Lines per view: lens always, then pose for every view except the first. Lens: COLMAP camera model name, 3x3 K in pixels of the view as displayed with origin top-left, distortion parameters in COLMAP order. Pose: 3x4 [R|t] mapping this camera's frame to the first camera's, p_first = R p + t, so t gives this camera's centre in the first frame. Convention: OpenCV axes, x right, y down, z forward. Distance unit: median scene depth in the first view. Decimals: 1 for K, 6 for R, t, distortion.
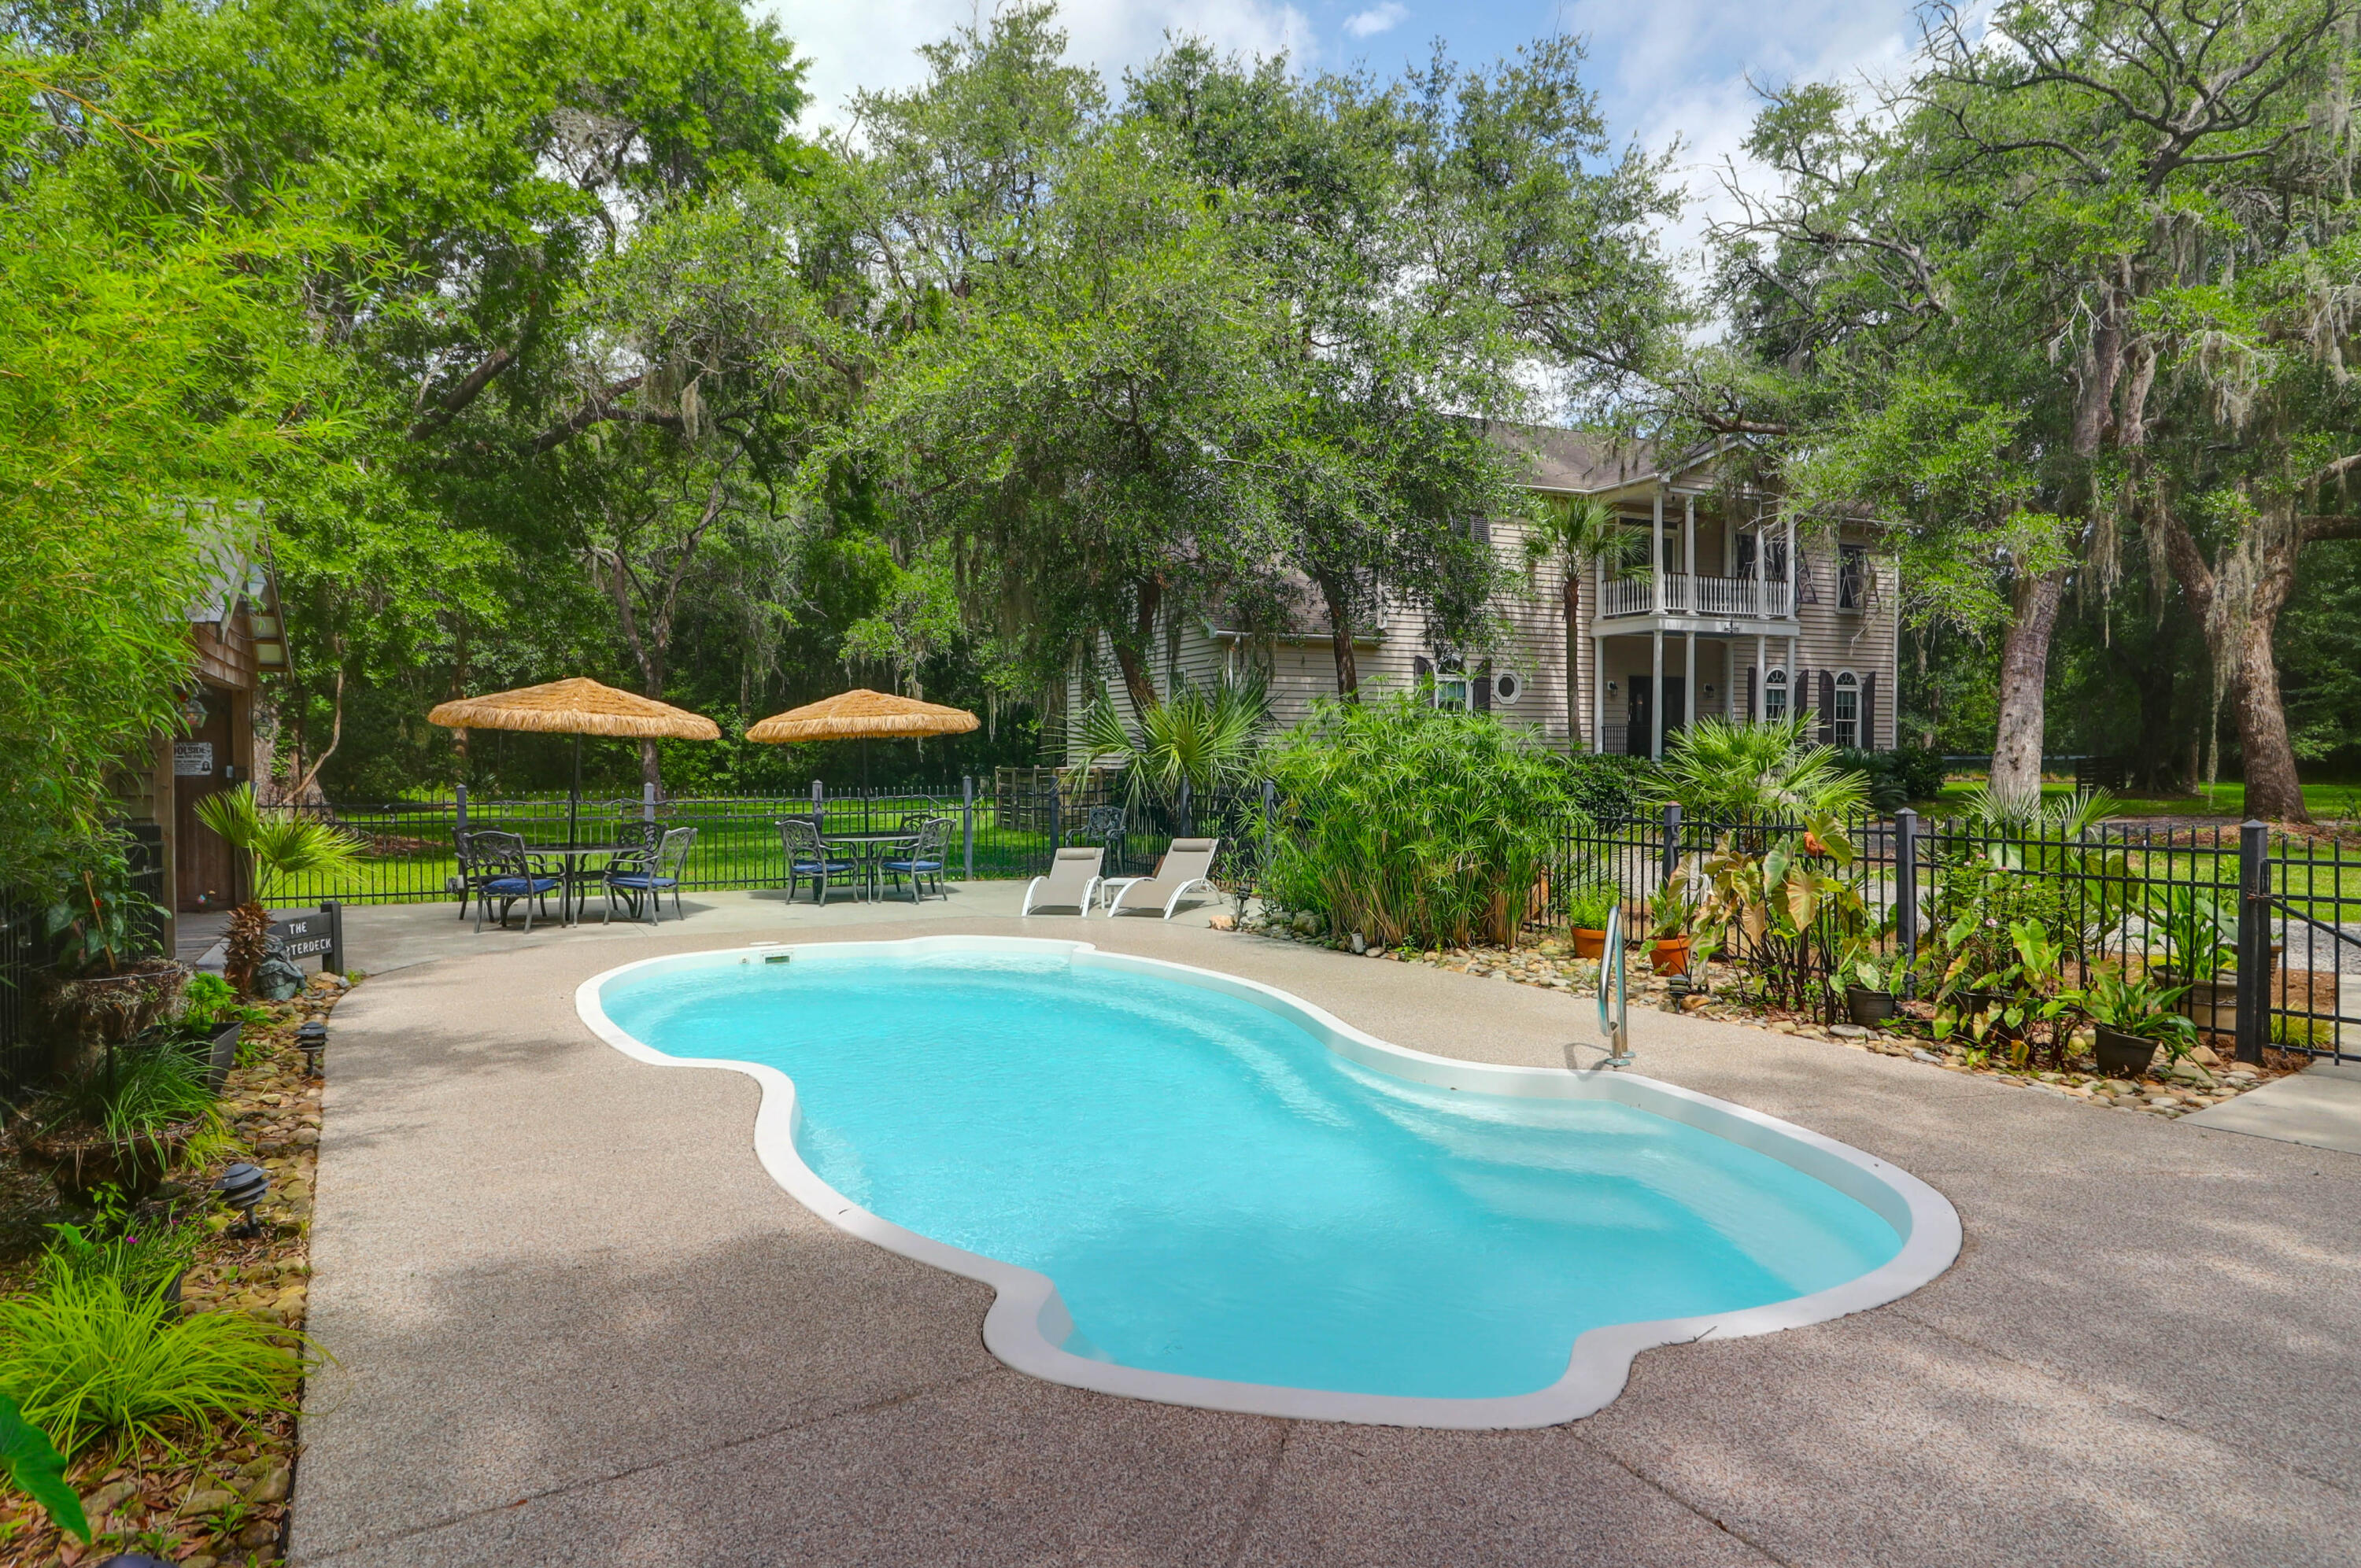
lens RADIAL K [[1411.7, 0, 1180.5], [0, 1411.7, 784.0], [0, 0, 1]] dist [0.007471, 0.000934]
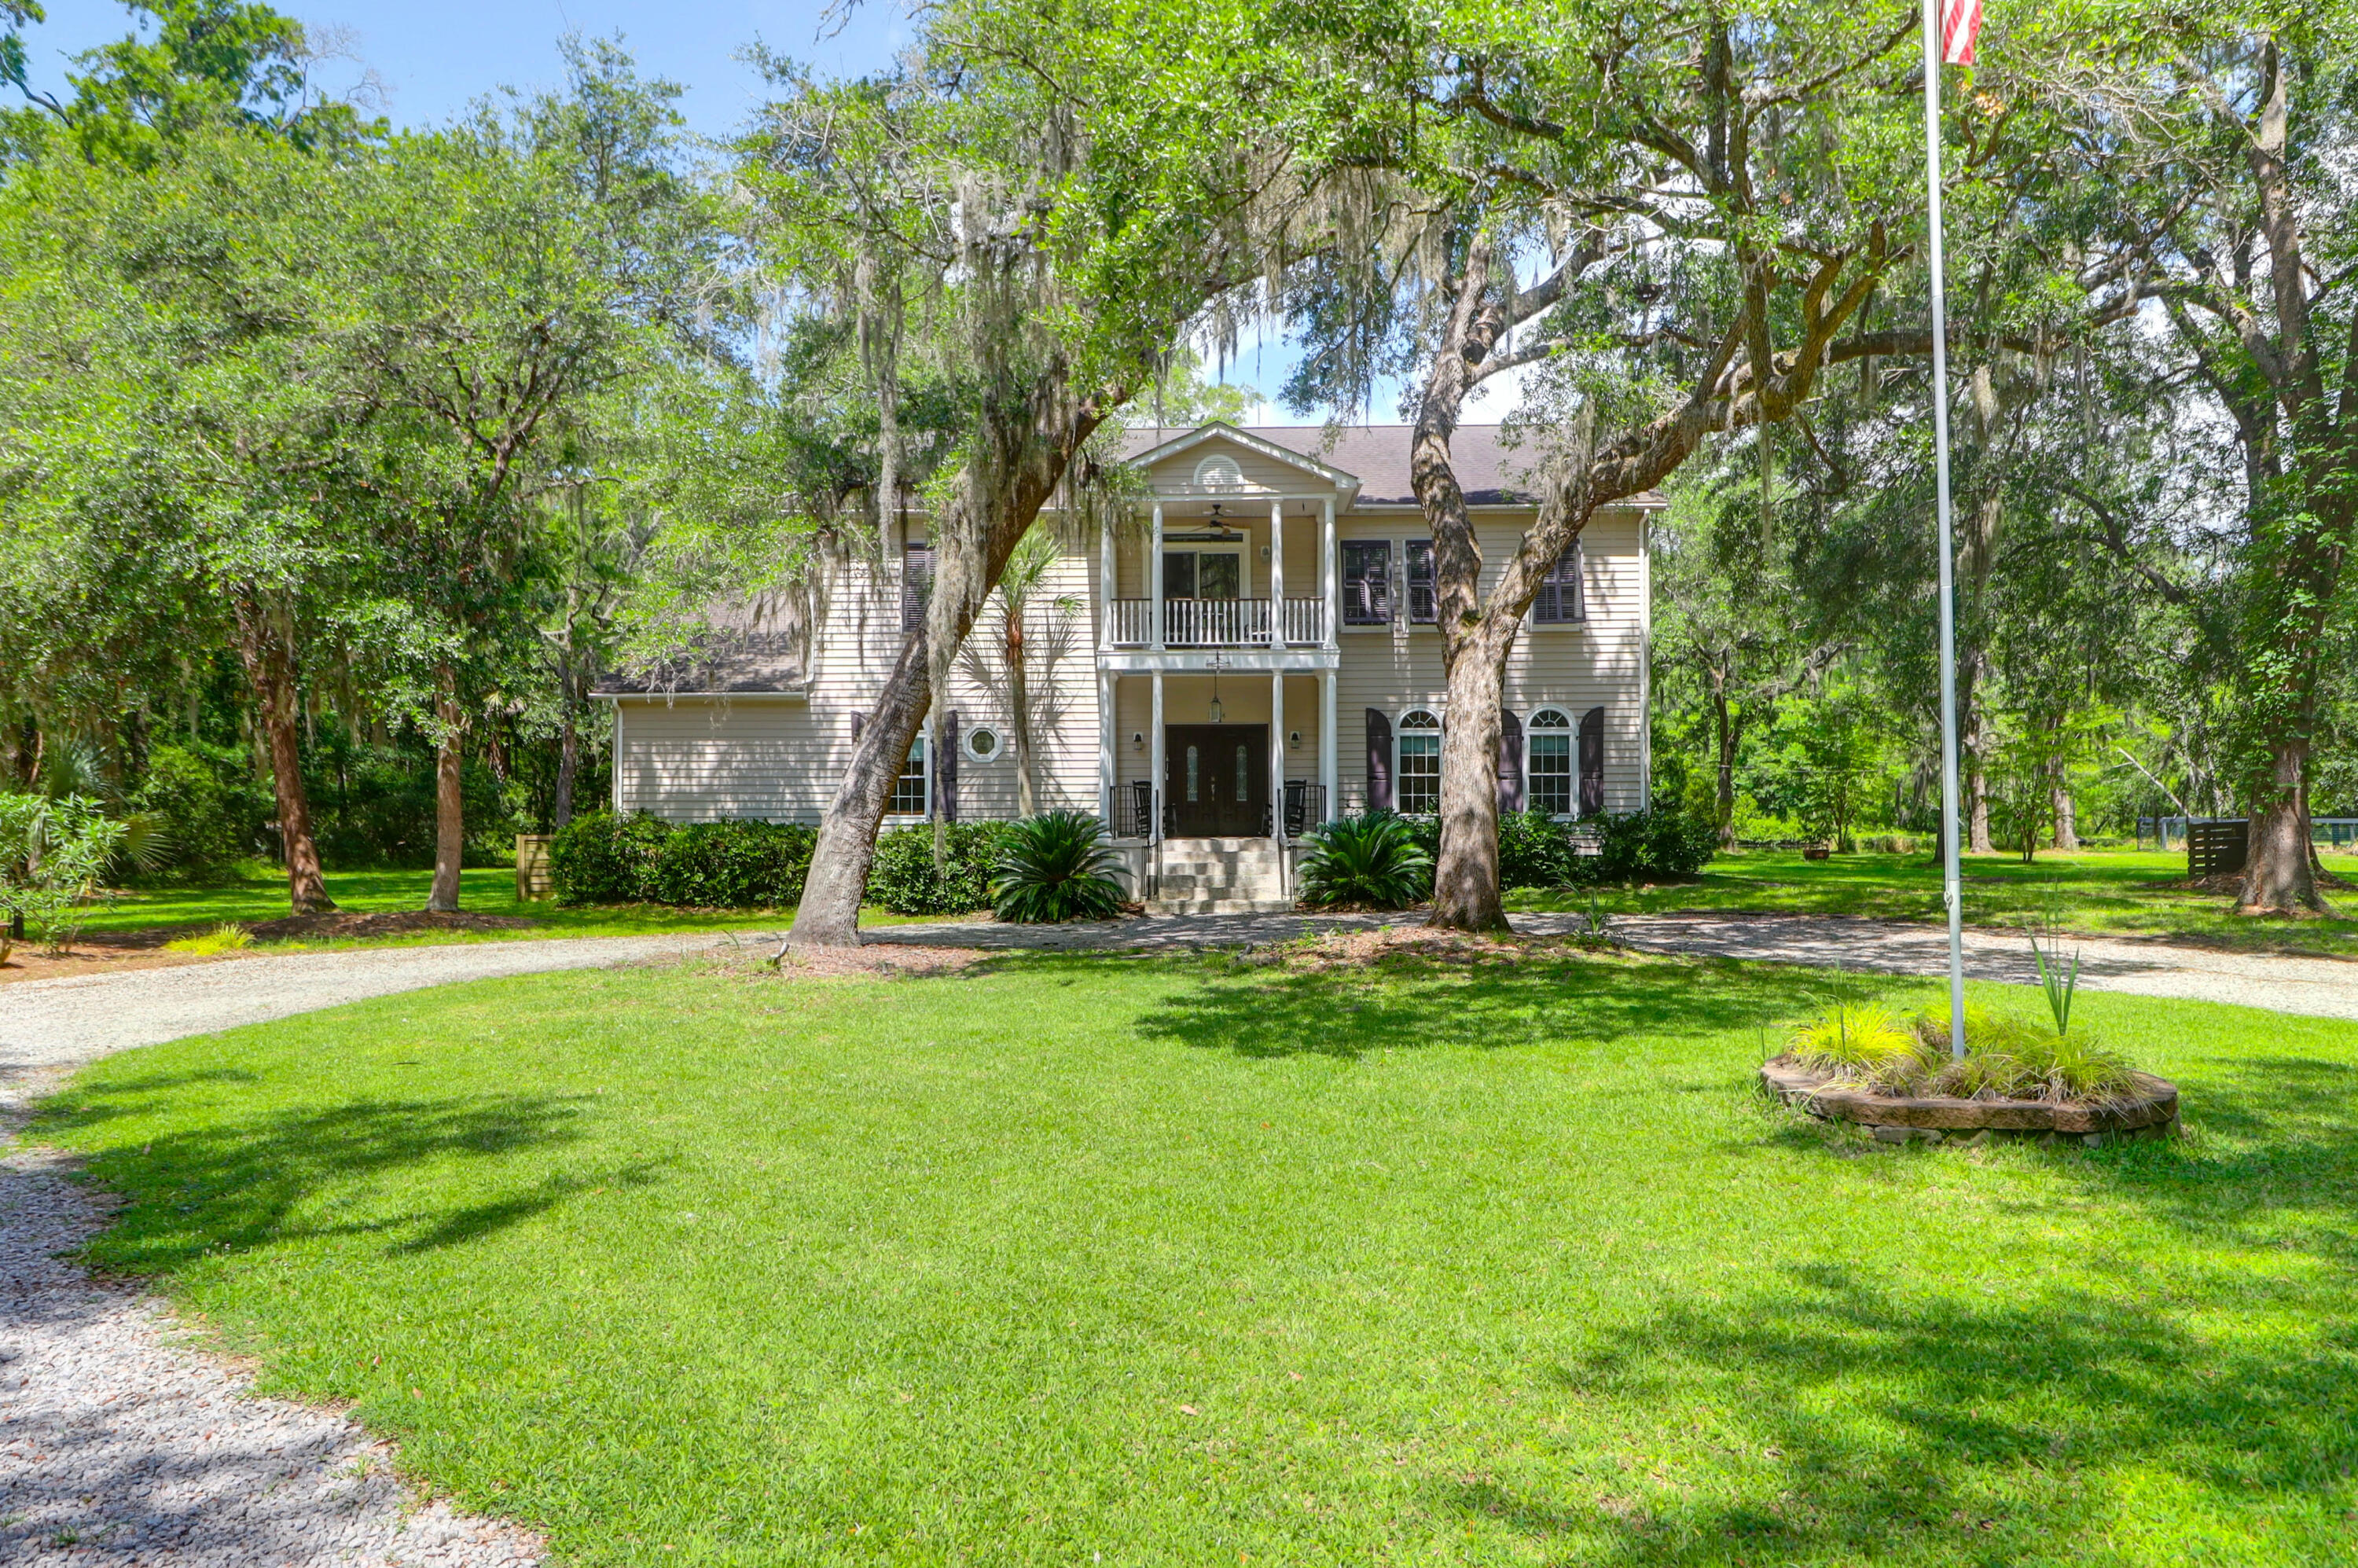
lens RADIAL K [[1529.5, 0, 1179.0], [0, 1529.5, 784.0], [0, 0, 1]] dist [-0.001071, -0.016829]
pose [[0.888673, -0.006985, -0.458488, 1.117521], [-0.007914, 0.999501, -0.030566, -0.023960], [0.458473, 0.030791, 0.888175, 0.334518]]
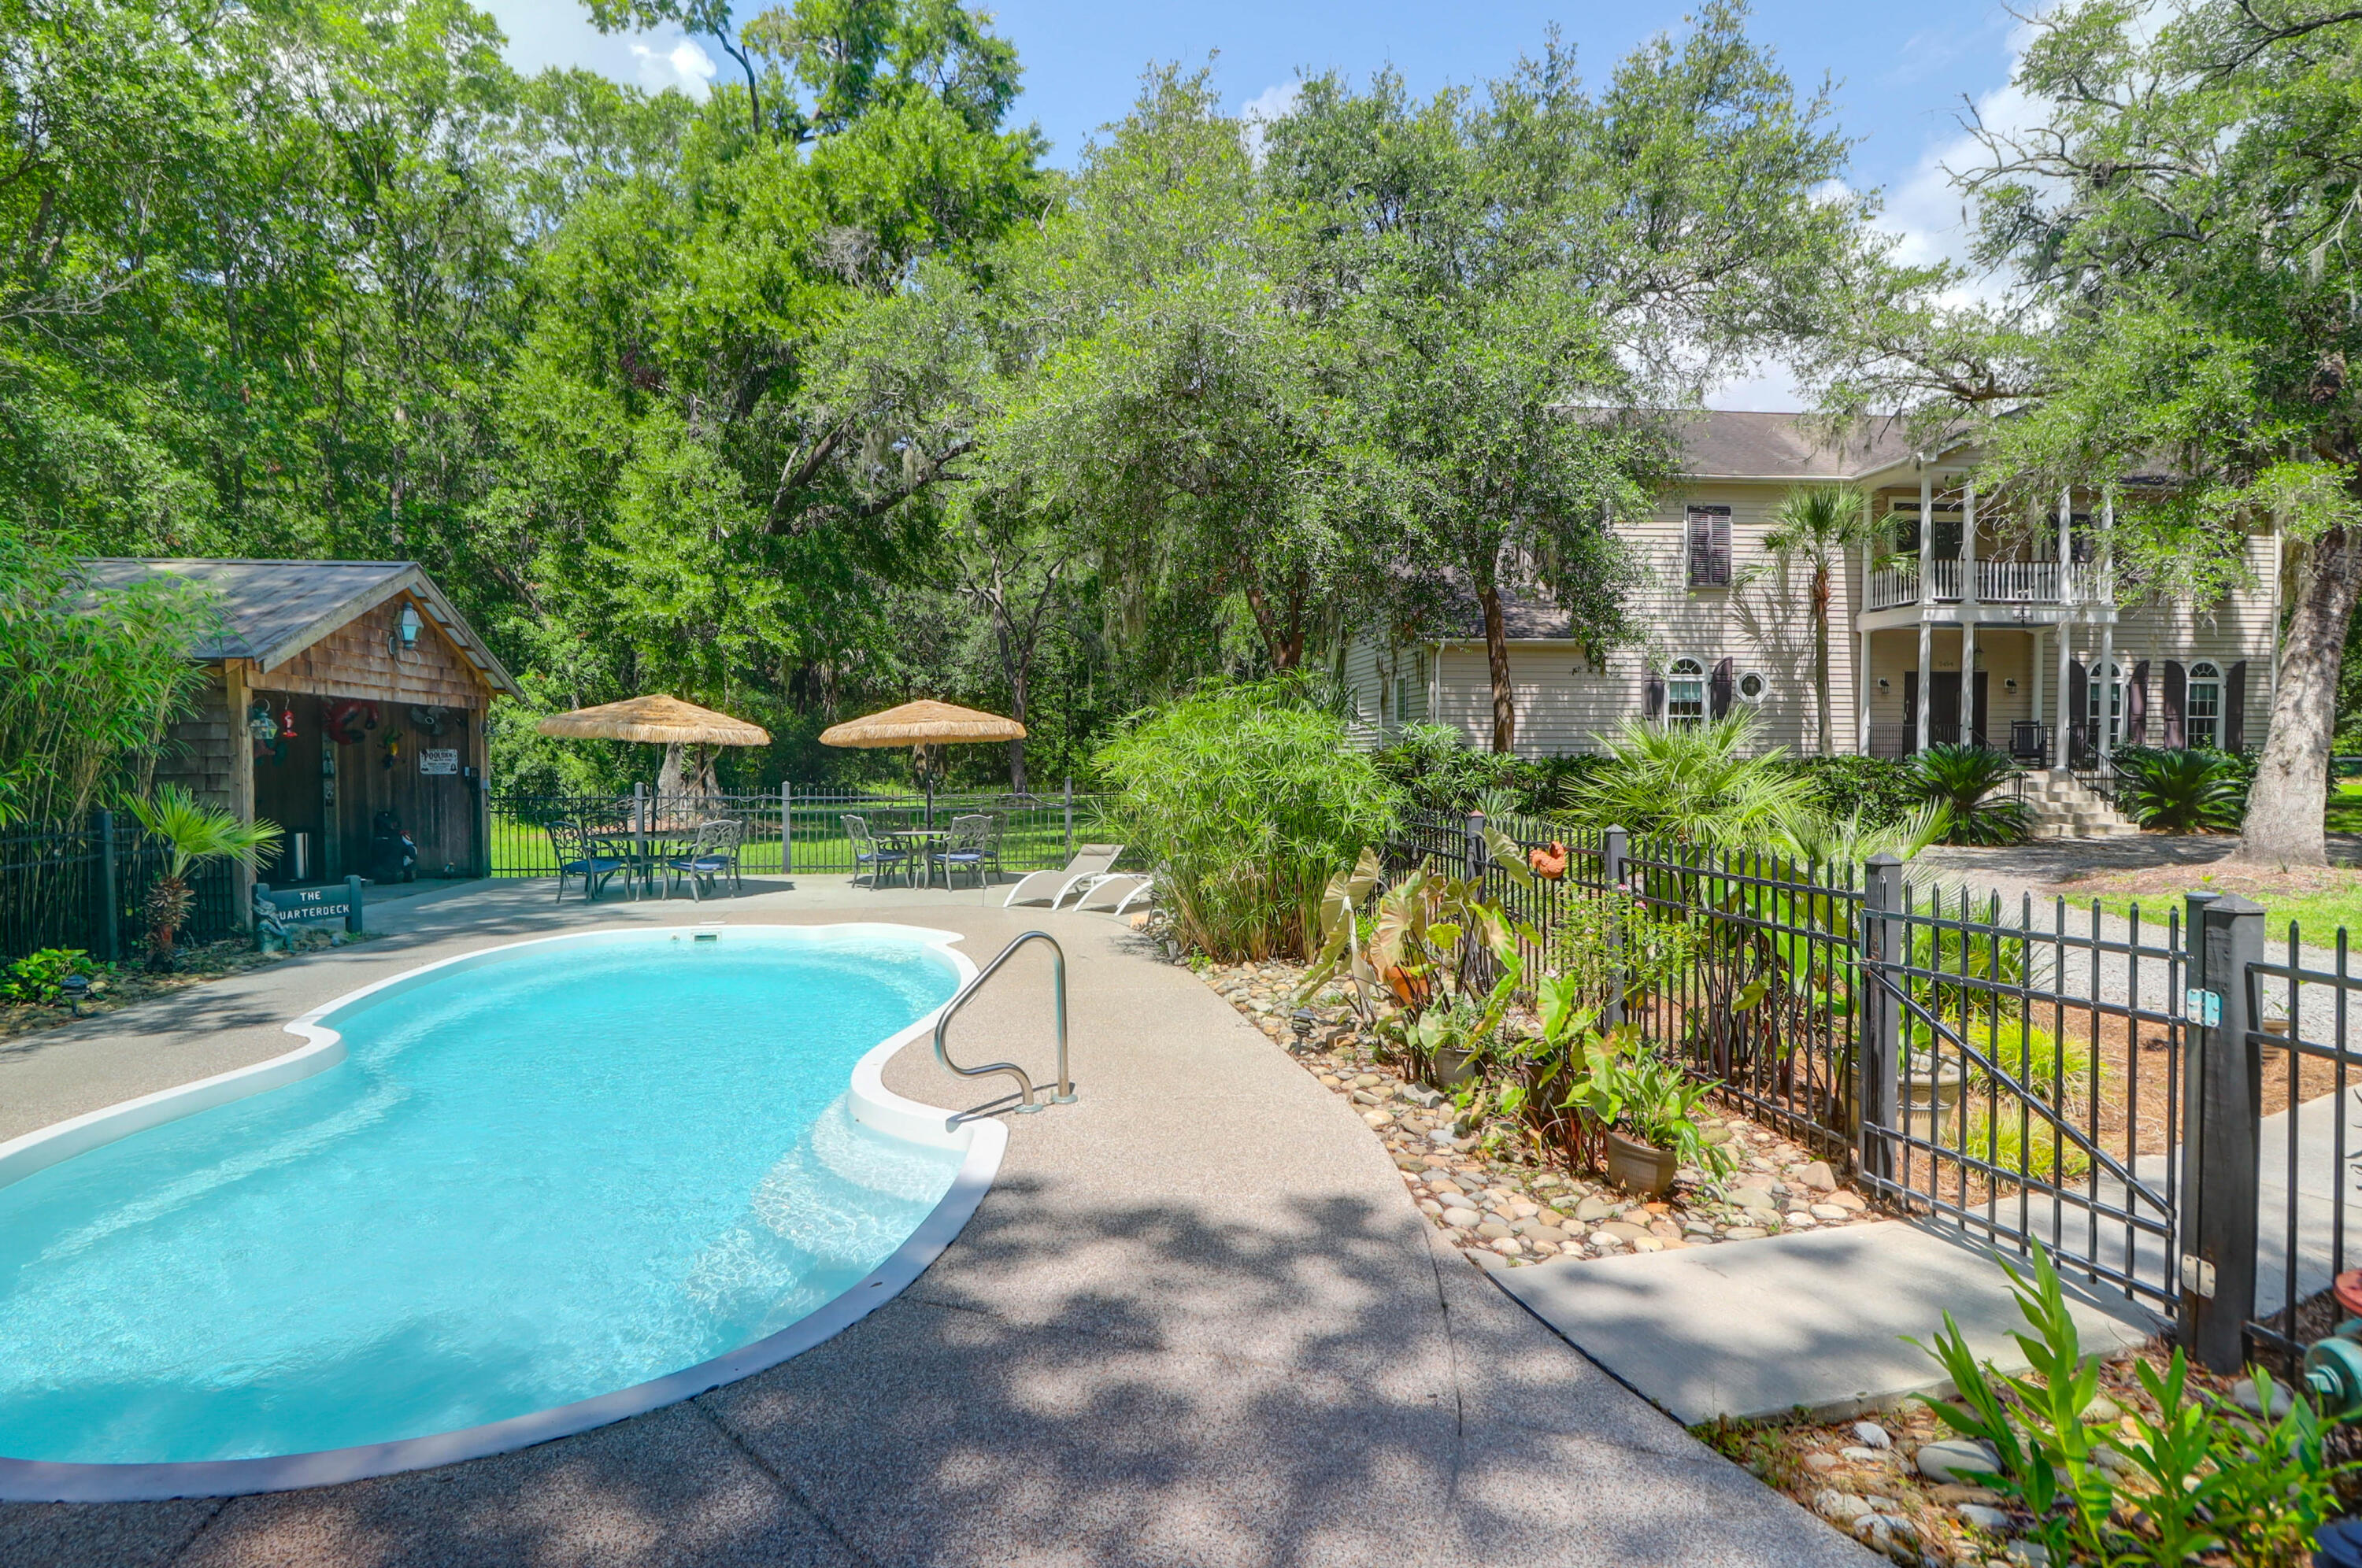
lens RADIAL K [[1237.6, 0, 1182.4], [0, 1237.6, 789.9], [0, 0, 1]] dist [0.003897, -0.014005]
pose [[0.940197, 0.008088, -0.340536, 0.225887], [-0.006171, 0.999958, 0.006714, -0.002226], [0.340576, -0.004211, 0.940207, 0.105468]]
